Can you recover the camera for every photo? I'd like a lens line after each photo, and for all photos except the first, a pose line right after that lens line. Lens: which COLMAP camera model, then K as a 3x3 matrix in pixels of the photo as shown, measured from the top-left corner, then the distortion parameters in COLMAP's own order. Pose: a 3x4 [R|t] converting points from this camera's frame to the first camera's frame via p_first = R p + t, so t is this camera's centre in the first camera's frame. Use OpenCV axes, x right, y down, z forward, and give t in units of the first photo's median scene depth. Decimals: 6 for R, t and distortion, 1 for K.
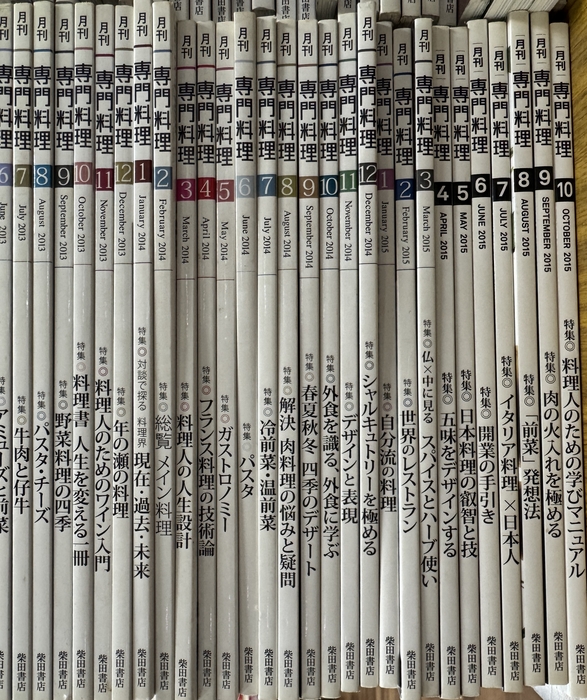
lens RADIAL K [[634.3, 0, 261.7], [0, 634.3, 351.7], [0, 0, 1]] dist [-0.007551, 0.005635]
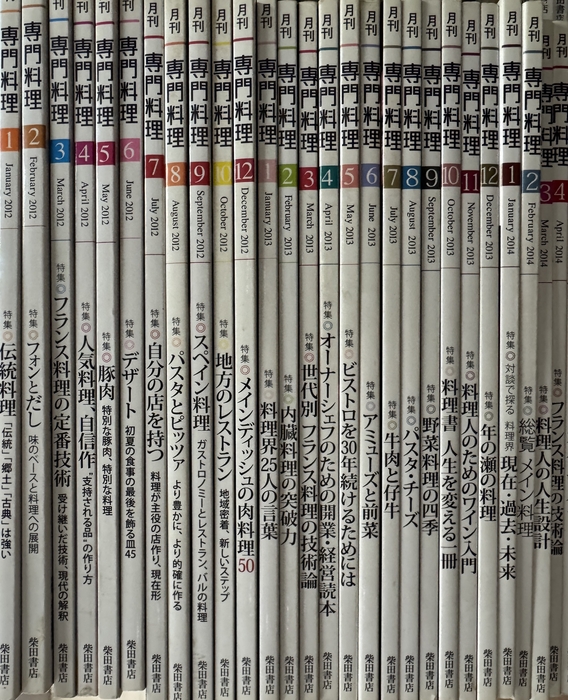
lens RADIAL K [[625.4, 0, 283.6], [0, 625.4, 367.8], [0, 0, 1]] dist [-0.002833, -0.004419]
pose [[0.998260, -0.005360, 0.058714, -0.602202], [0.003421, 0.999447, 0.033070, -0.014887], [-0.058859, -0.032812, 0.997727, 0.034572]]
